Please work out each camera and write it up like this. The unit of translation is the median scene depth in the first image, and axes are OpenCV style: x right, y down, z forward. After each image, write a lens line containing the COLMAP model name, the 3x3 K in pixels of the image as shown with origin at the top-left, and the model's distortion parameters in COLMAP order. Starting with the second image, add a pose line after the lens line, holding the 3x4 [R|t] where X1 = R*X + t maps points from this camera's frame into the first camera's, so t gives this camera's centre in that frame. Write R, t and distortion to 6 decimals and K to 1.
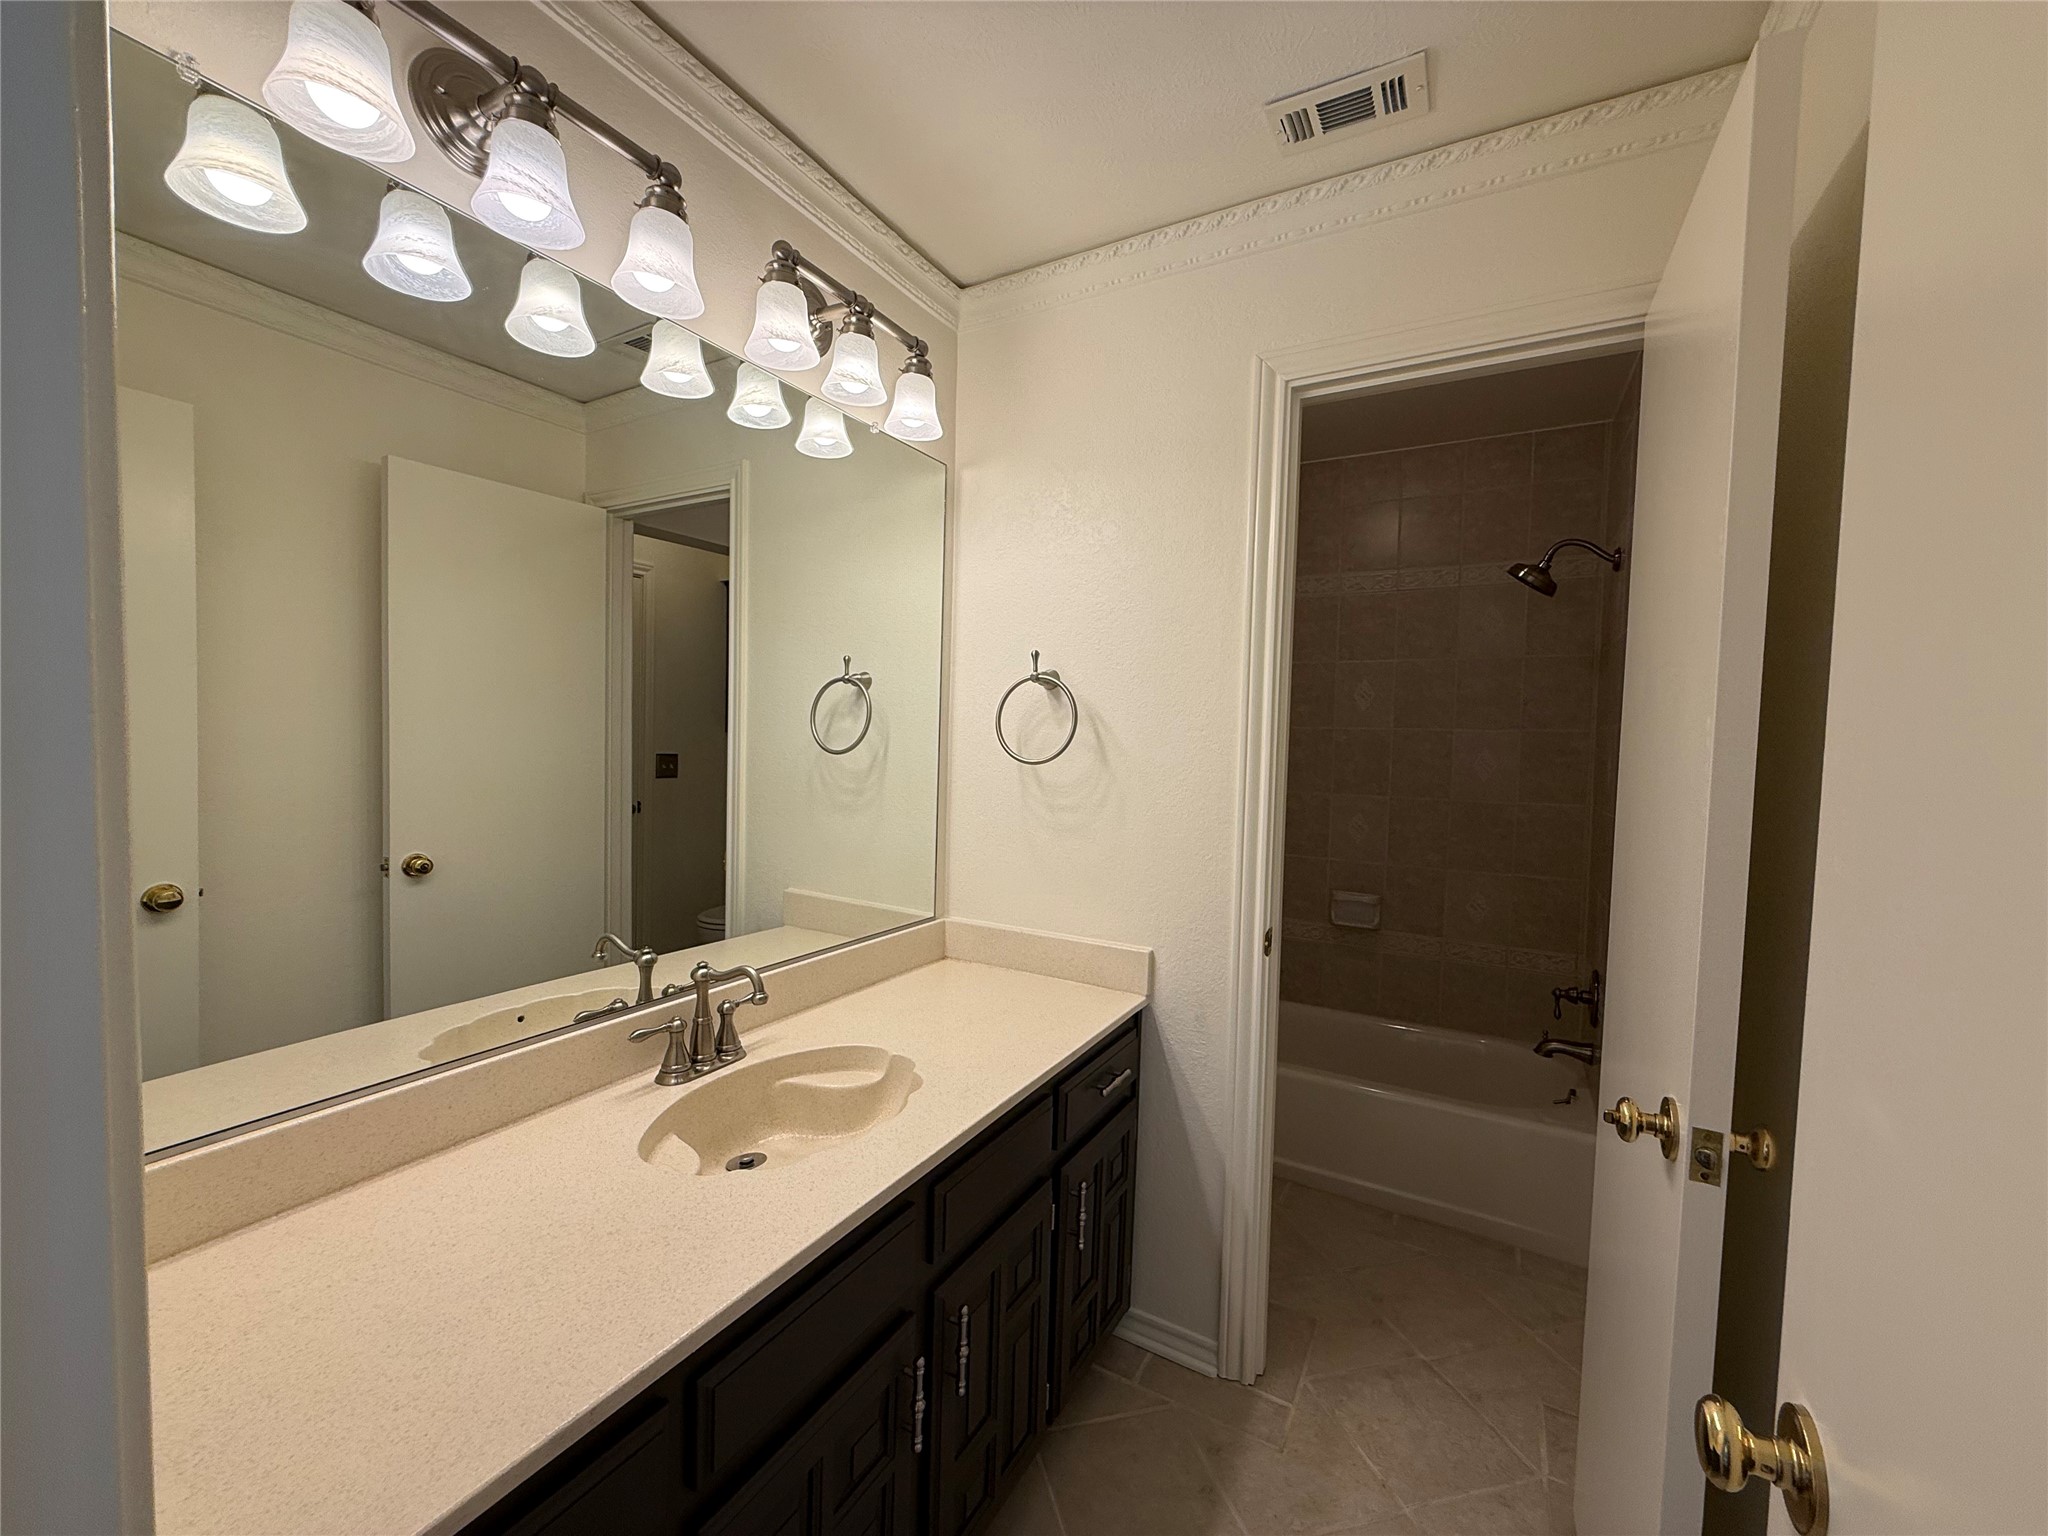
lens RADIAL K [[817.3, 0, 1023.2], [0, 817.3, 775.9], [0, 0, 1]] dist [0.000331, 0.000522]
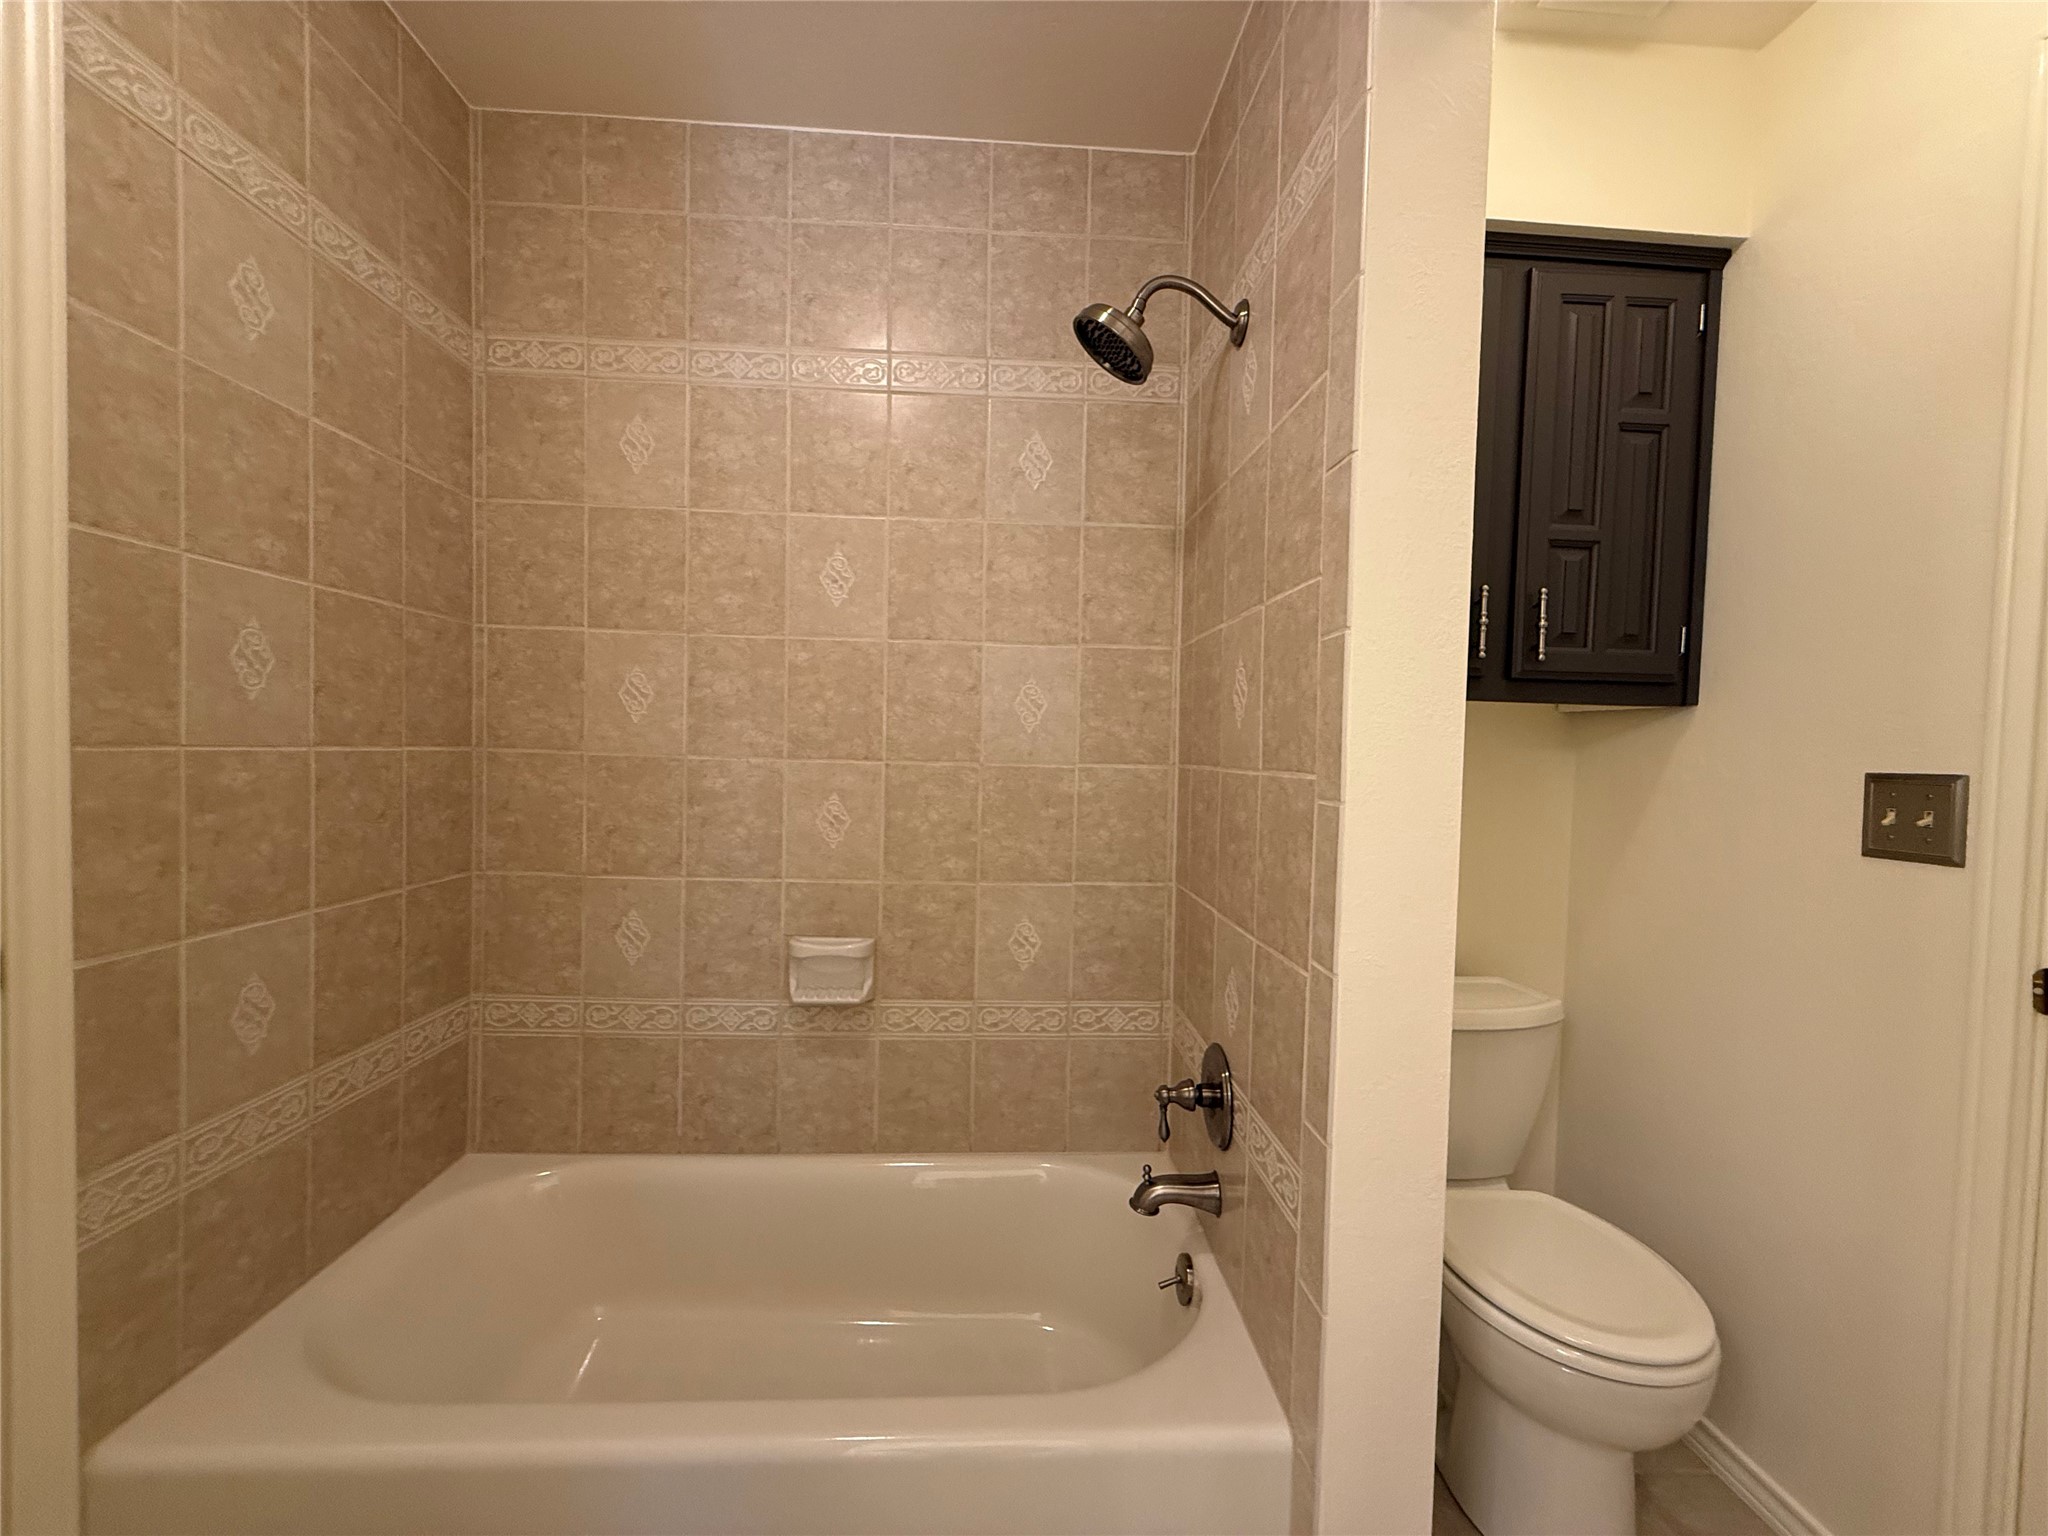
lens RADIAL K [[817.3, 0, 1023.6], [0, 817.3, 771.4], [0, 0, 1]] dist [0.000331, 0.000522]
pose [[0.841249, -0.021846, 0.540206, 0.234401], [0.021920, 0.999740, 0.006294, 0.031578], [-0.540203, 0.006546, 0.841509, 0.495302]]
